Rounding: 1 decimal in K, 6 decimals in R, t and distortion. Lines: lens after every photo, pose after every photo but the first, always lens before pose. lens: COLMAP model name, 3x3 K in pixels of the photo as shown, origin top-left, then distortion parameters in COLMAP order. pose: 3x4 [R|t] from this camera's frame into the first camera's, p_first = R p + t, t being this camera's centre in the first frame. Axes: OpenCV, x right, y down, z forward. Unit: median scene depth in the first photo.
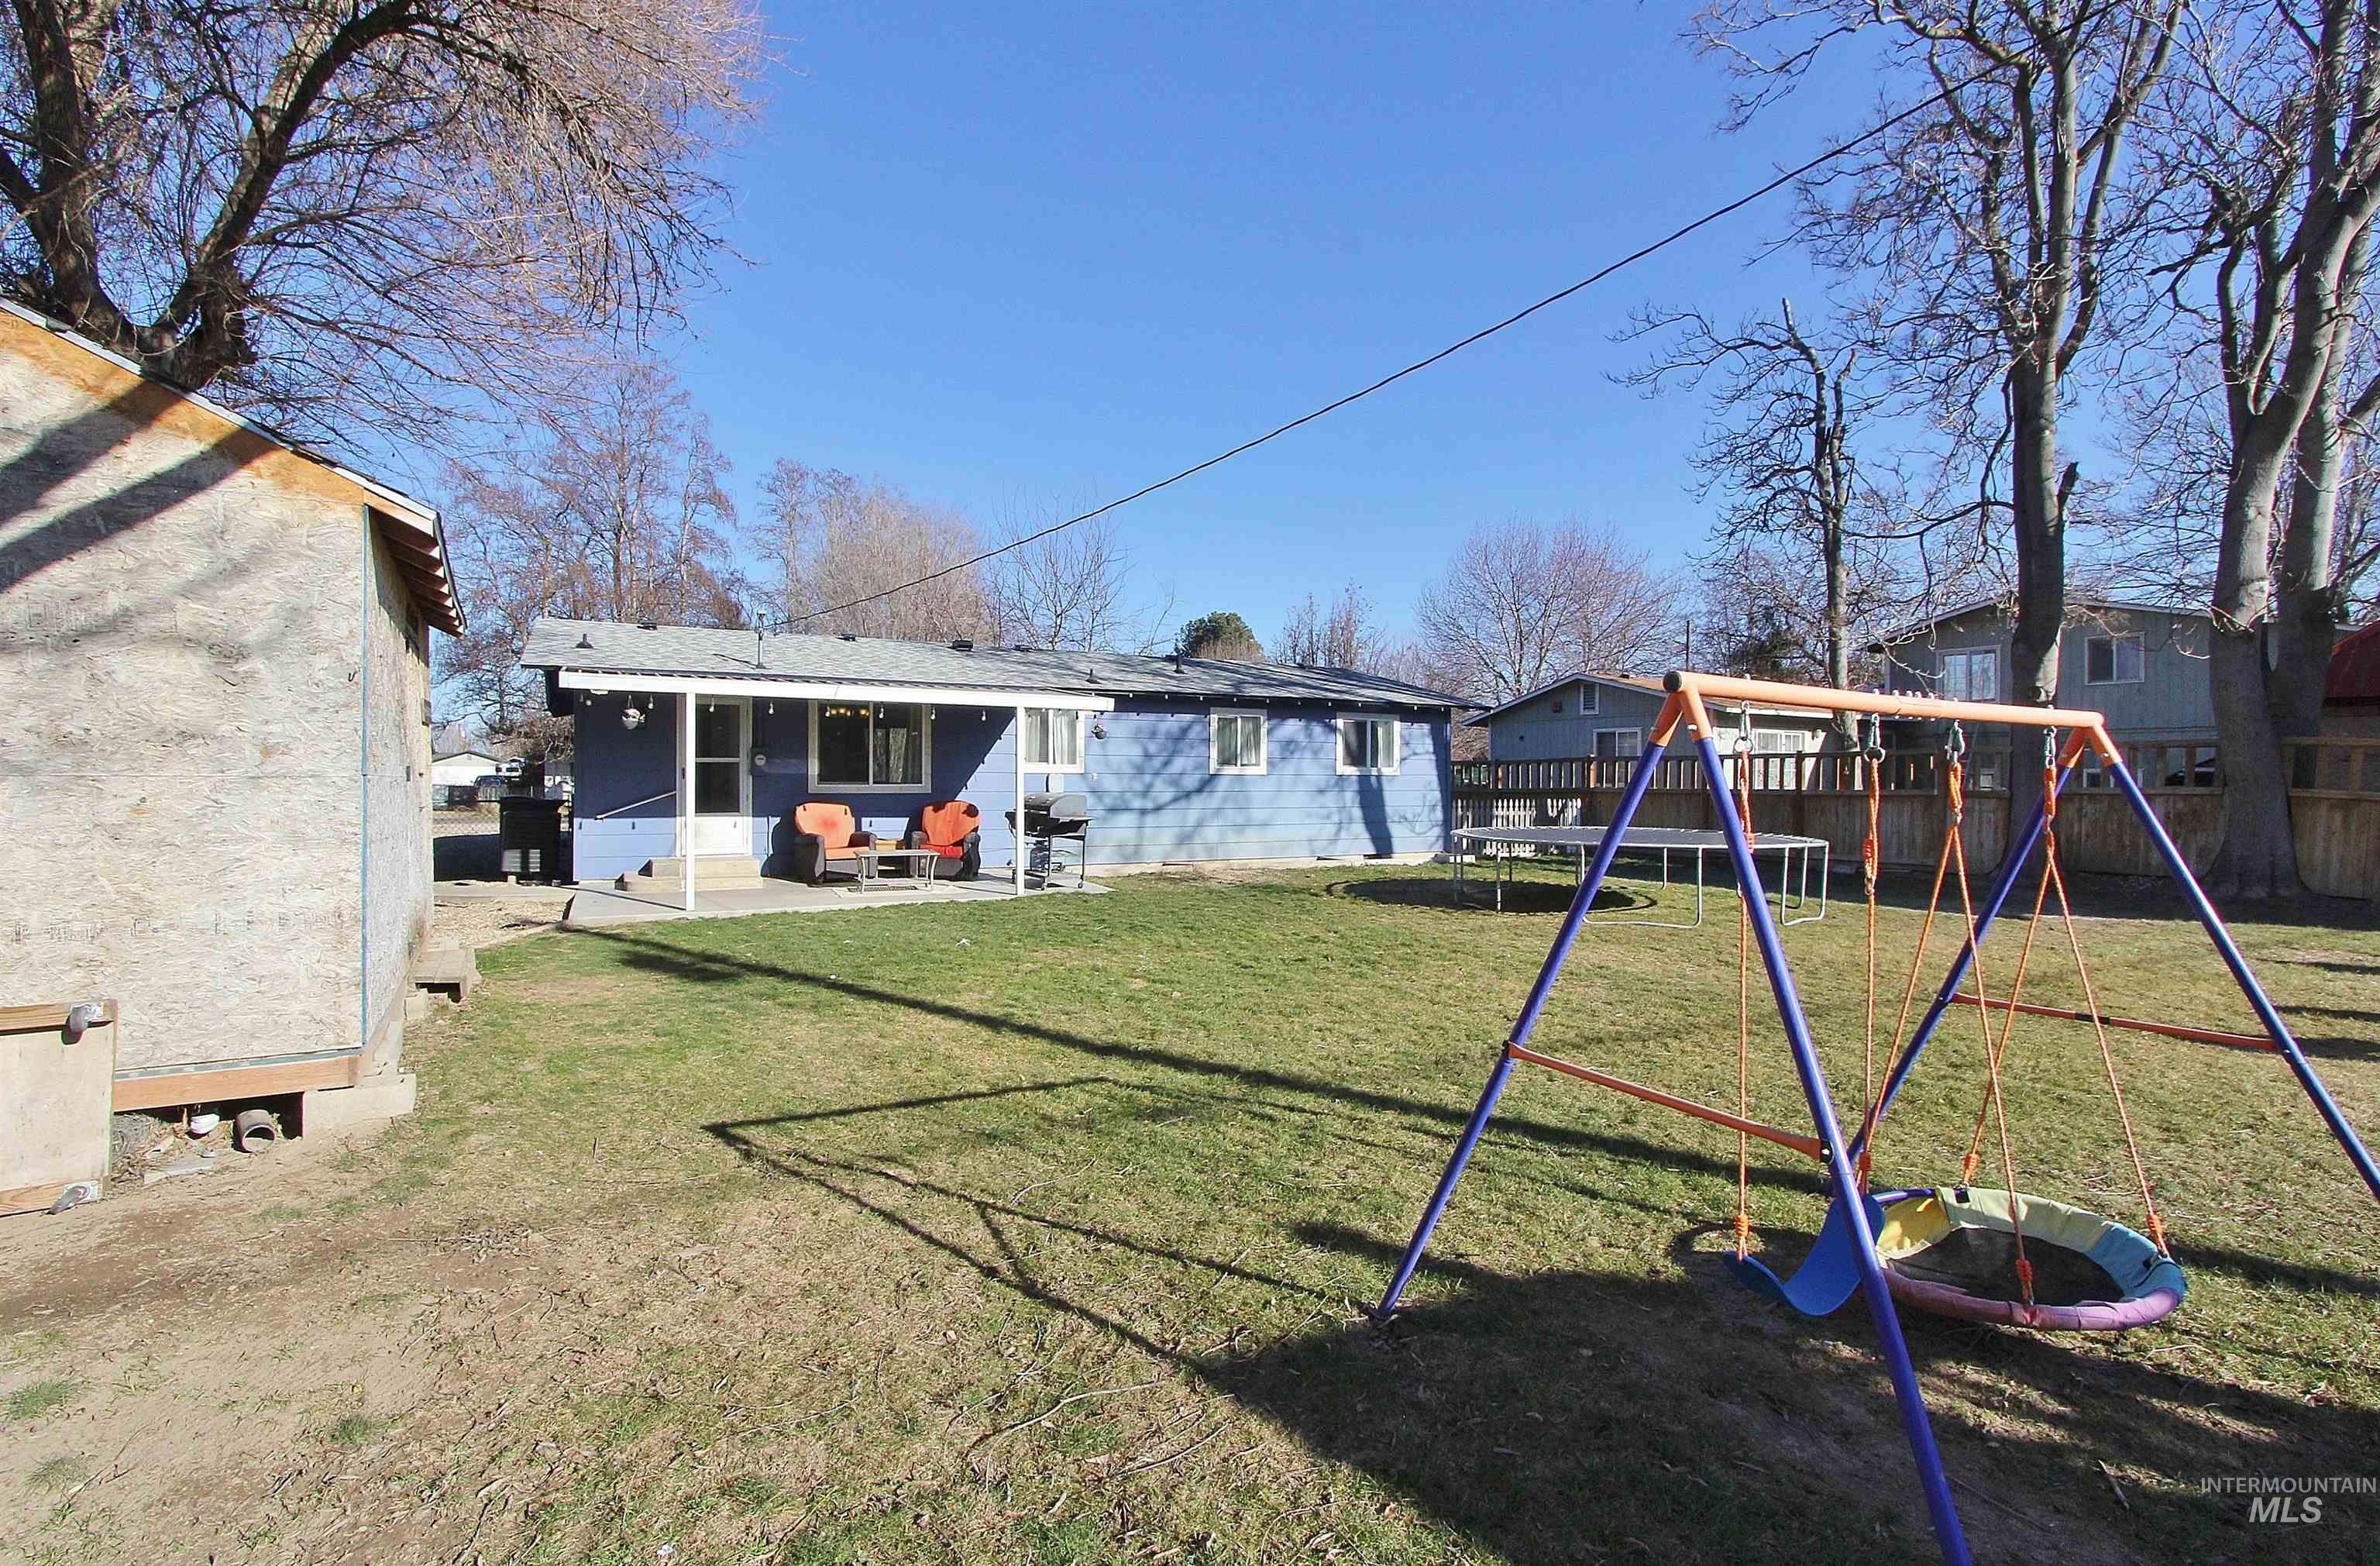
lens RADIAL K [[1093.1, 0, 1194.2], [0, 1093.1, 786.5], [0, 0, 1]] dist [-0.015846, 0.001674]
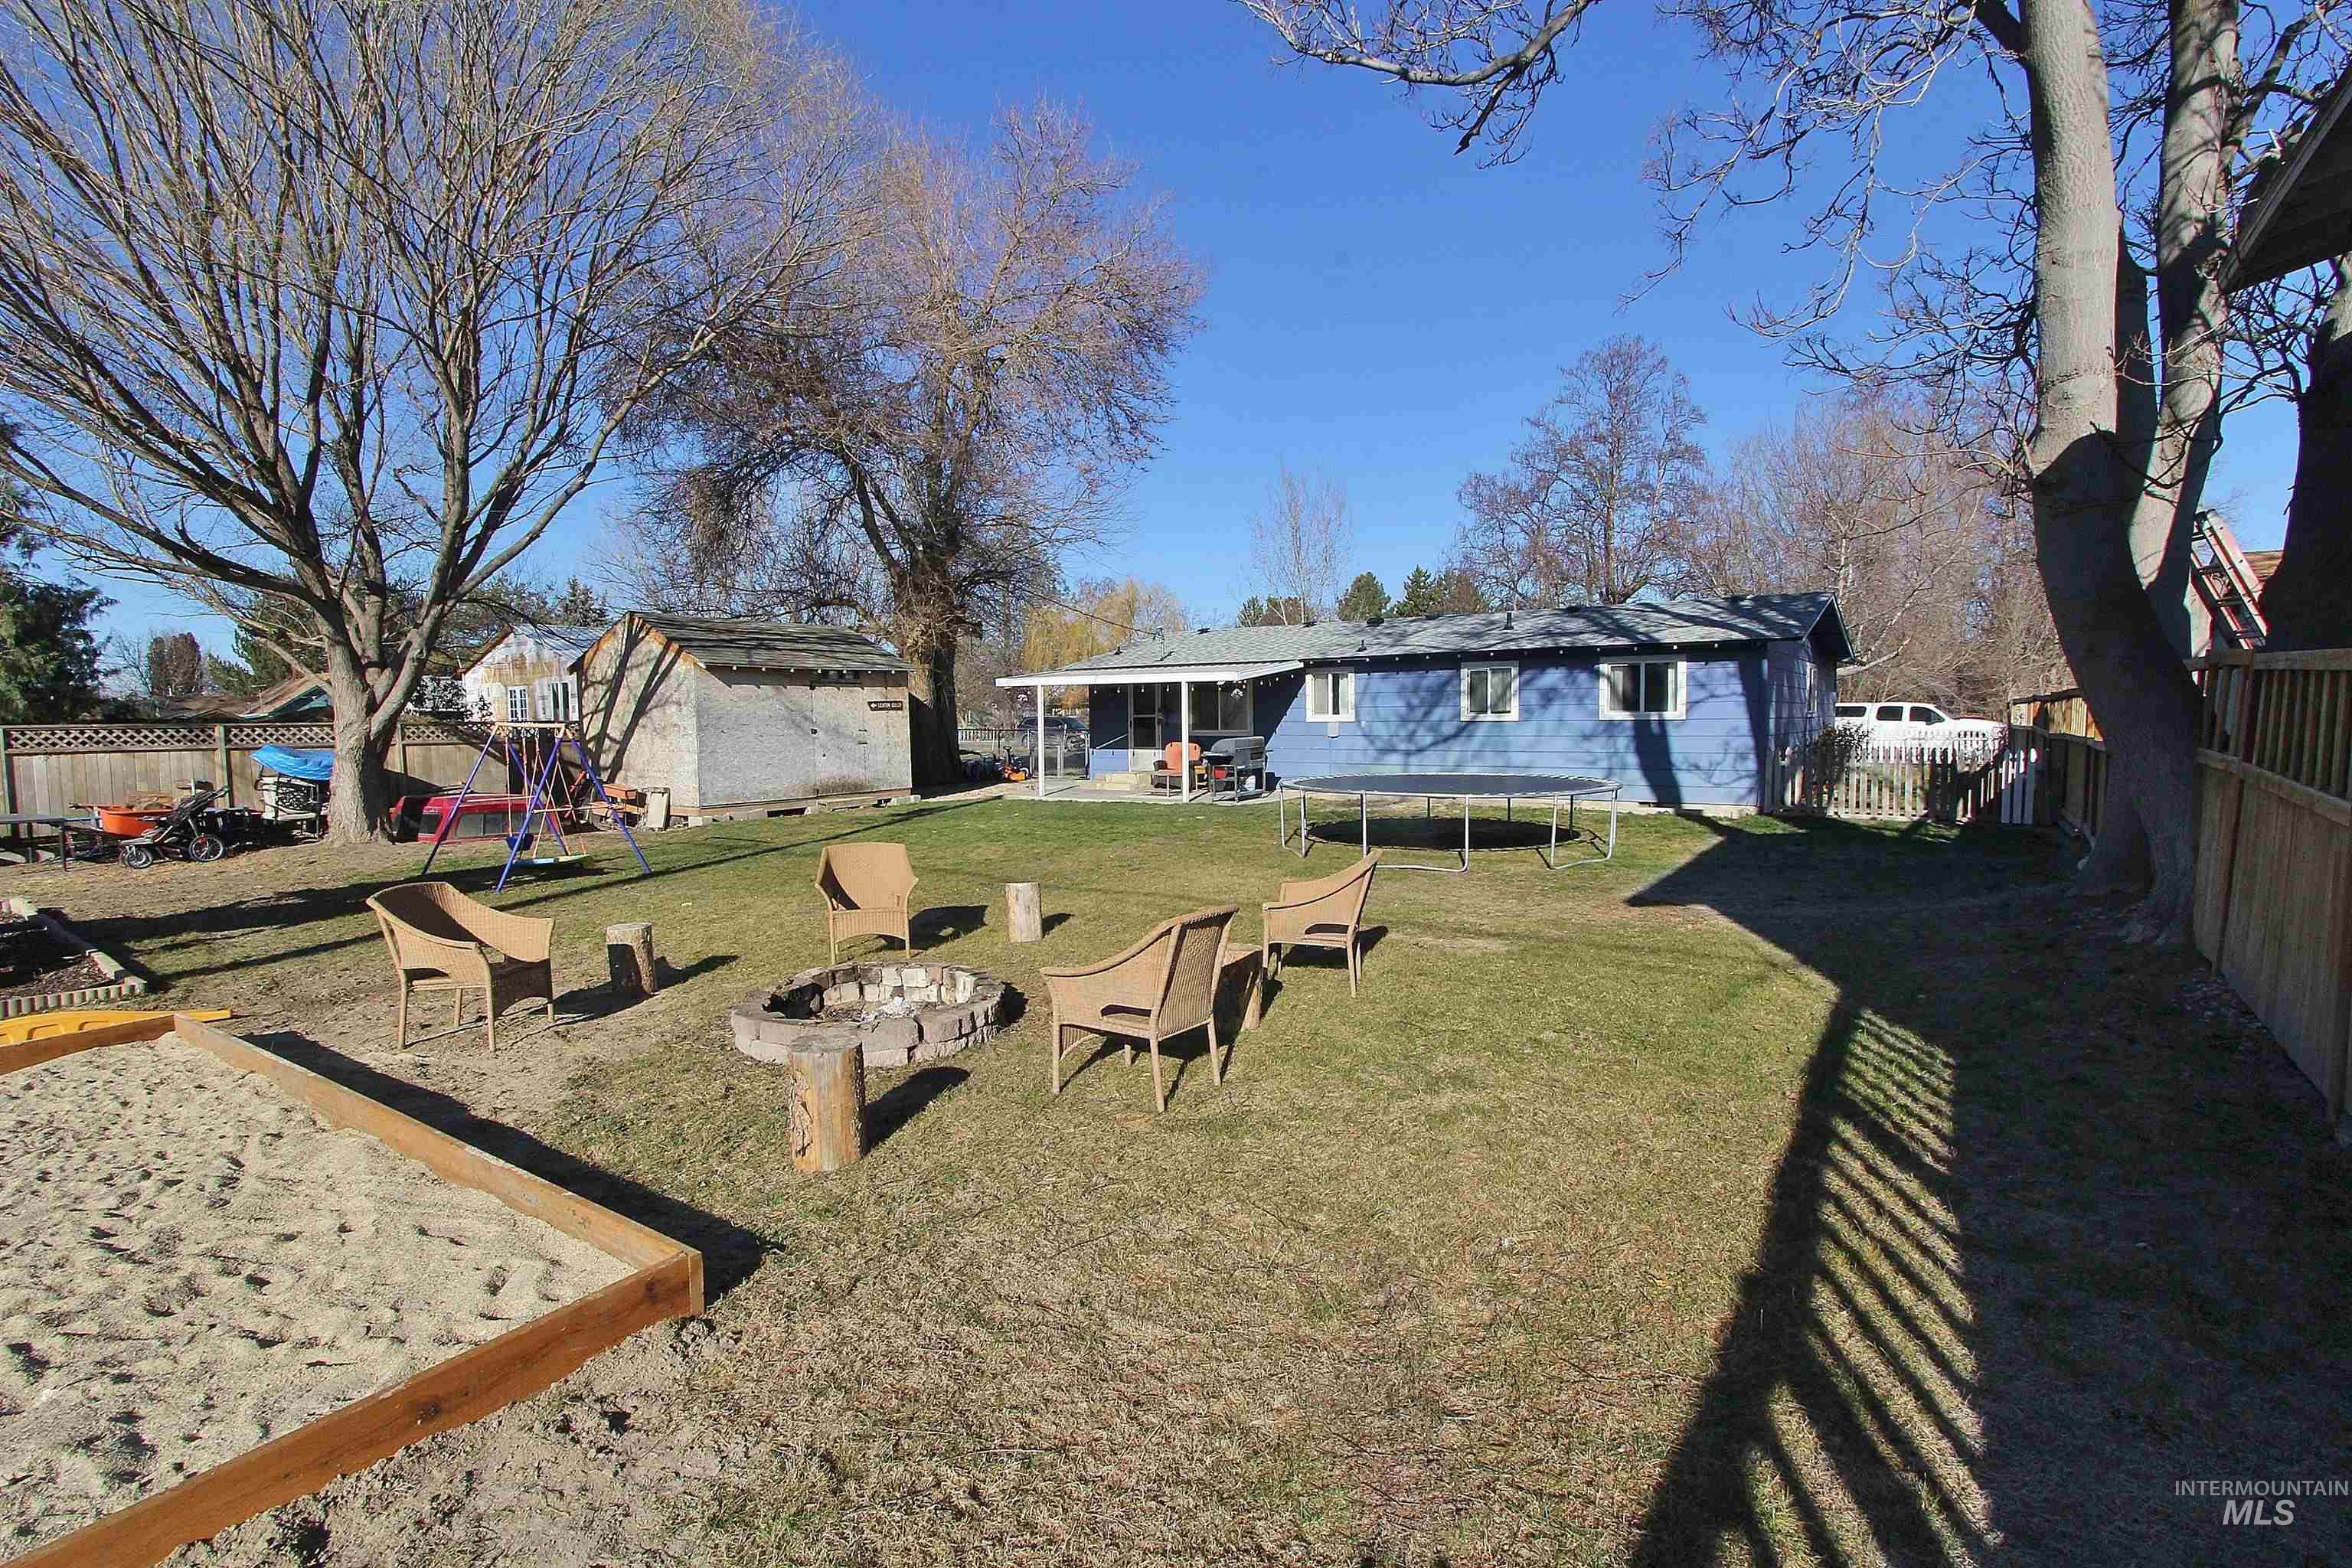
lens RADIAL K [[1080.1, 0, 1170.3], [0, 1080.1, 791.1], [0, 0, 1]] dist [-0.015846, 0.001674]
pose [[0.458110, 0.052106, -0.887367, 0.848877], [0.007703, 0.998010, 0.062580, -0.011304], [0.888862, -0.035504, 0.456797, 0.194896]]
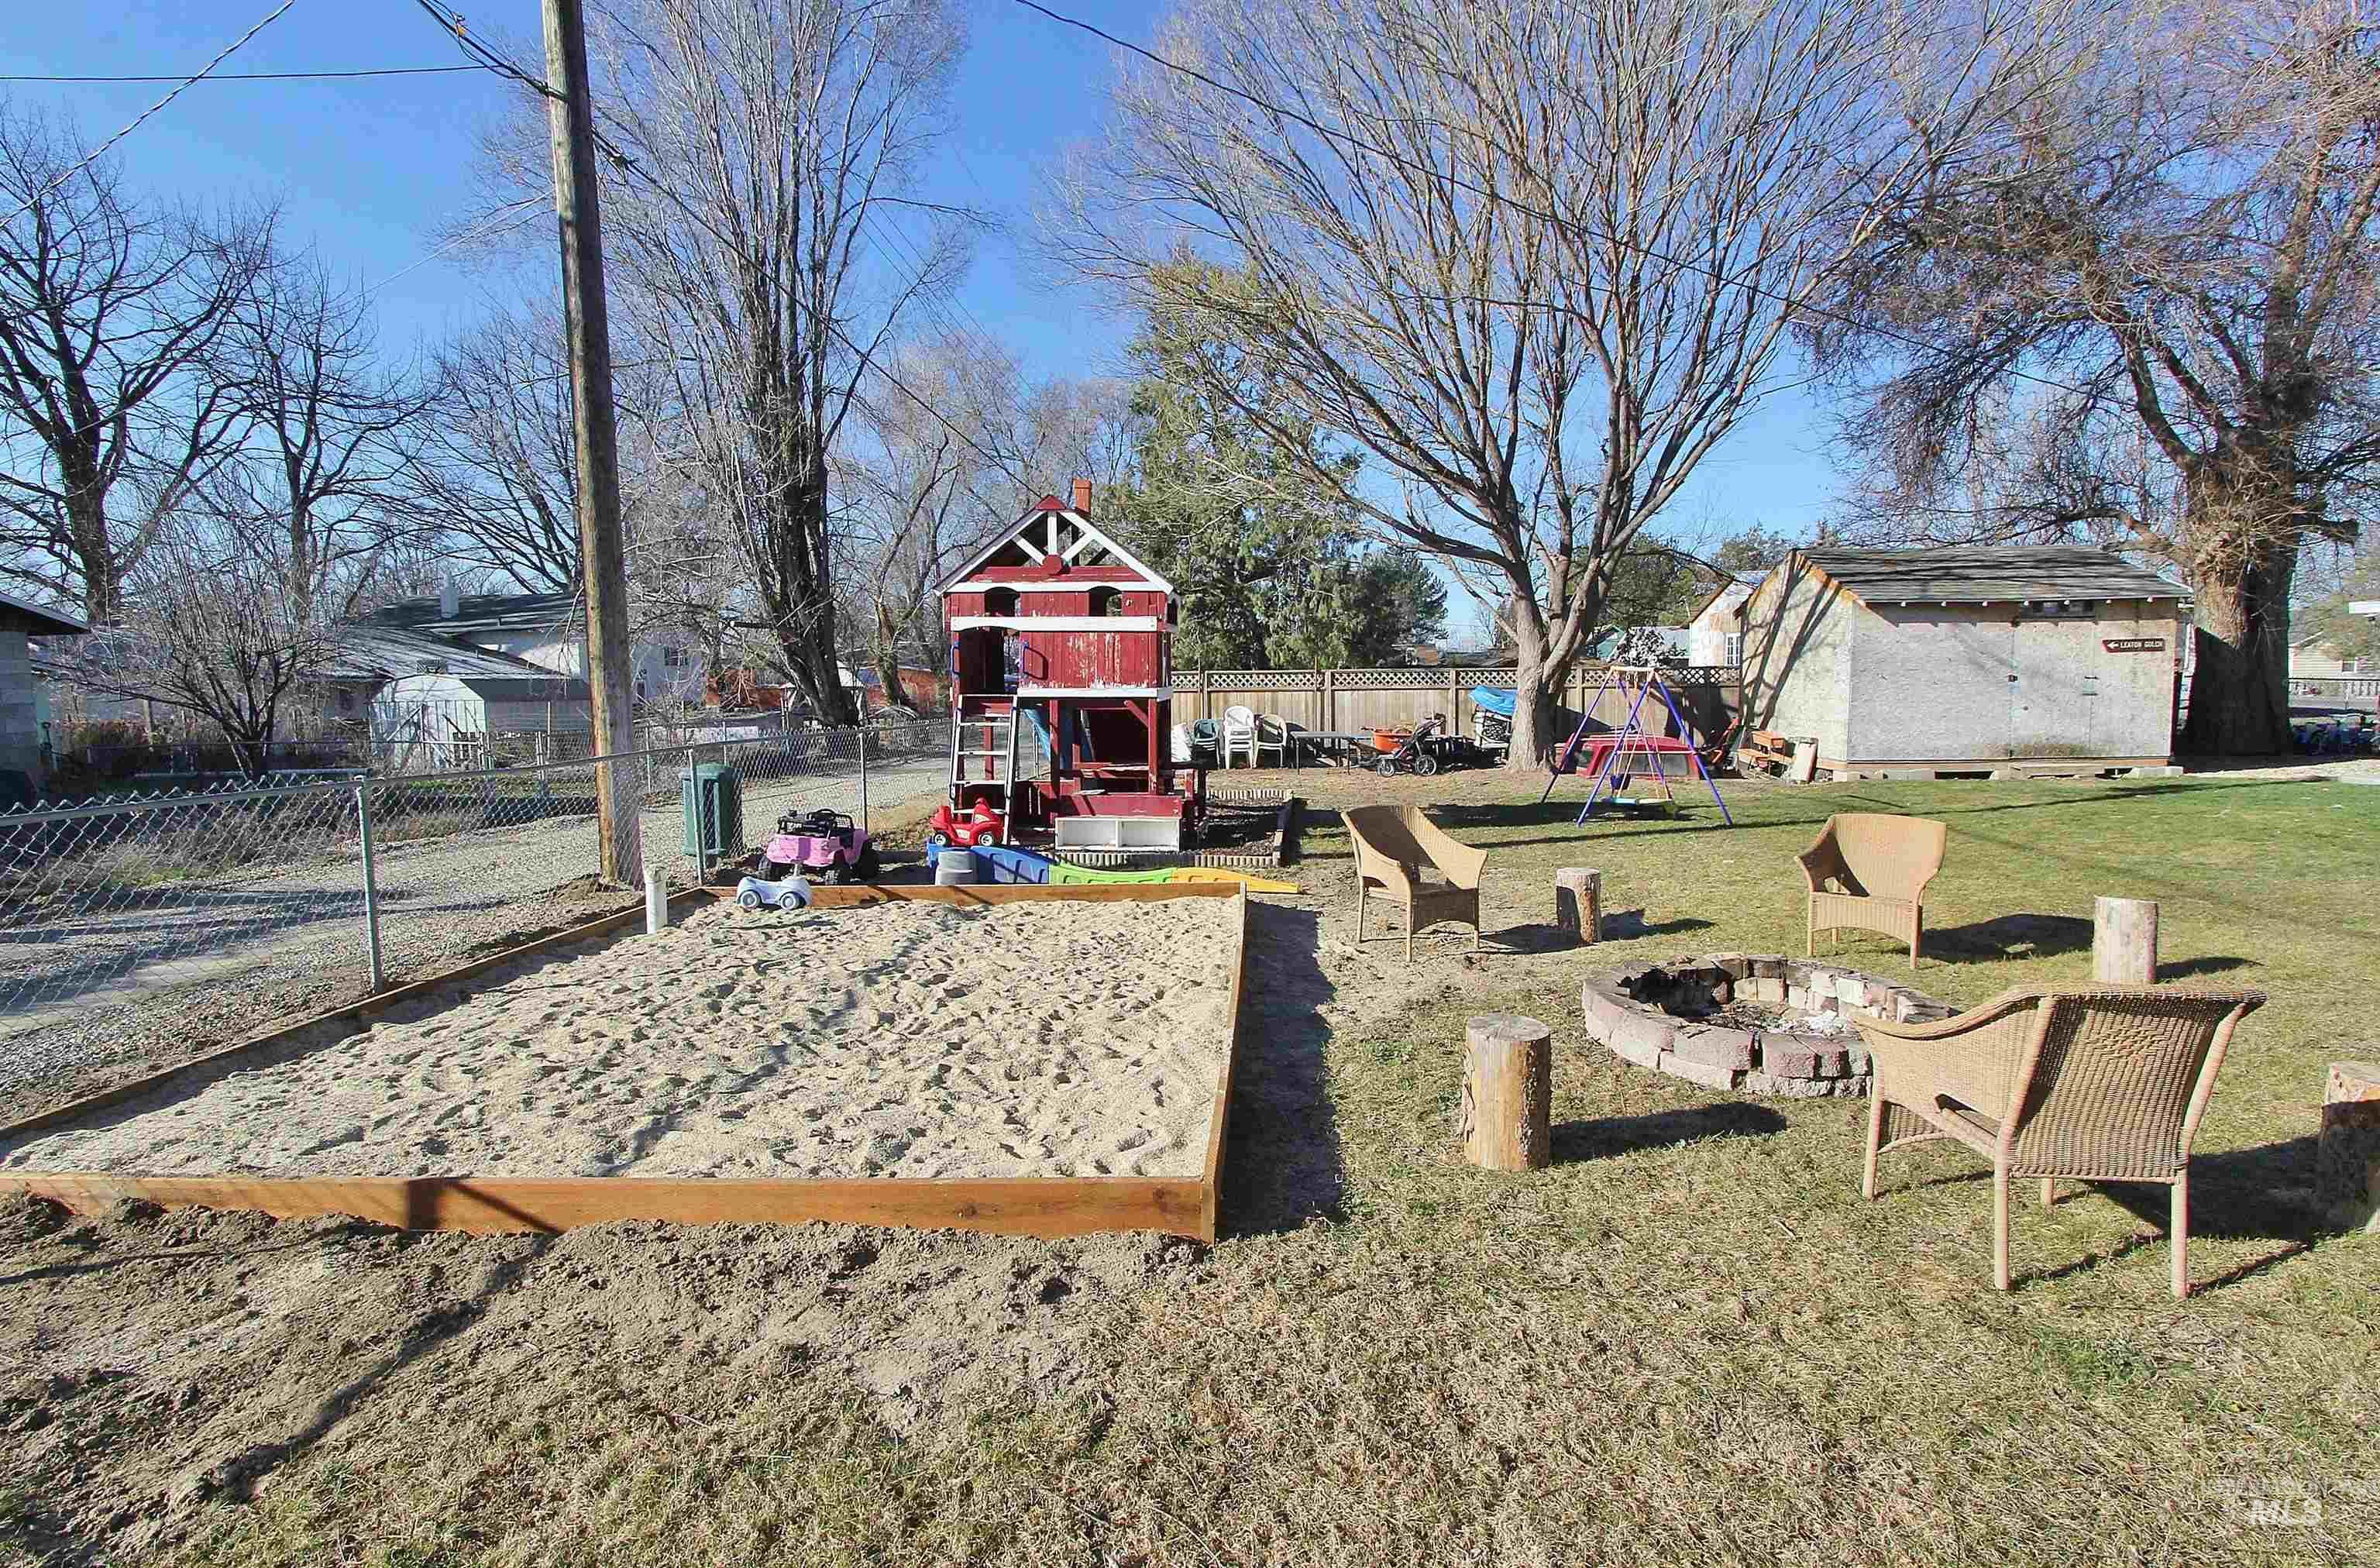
lens RADIAL K [[1092.9, 0, 1188.4], [0, 1092.9, 780.5], [0, 0, 1]] dist [-0.015846, 0.001674]
pose [[-0.515787, 0.083229, -0.852664, 0.824641], [0.005462, 0.995569, 0.093874, -0.009613], [0.856699, 0.043762, -0.513956, 0.257022]]
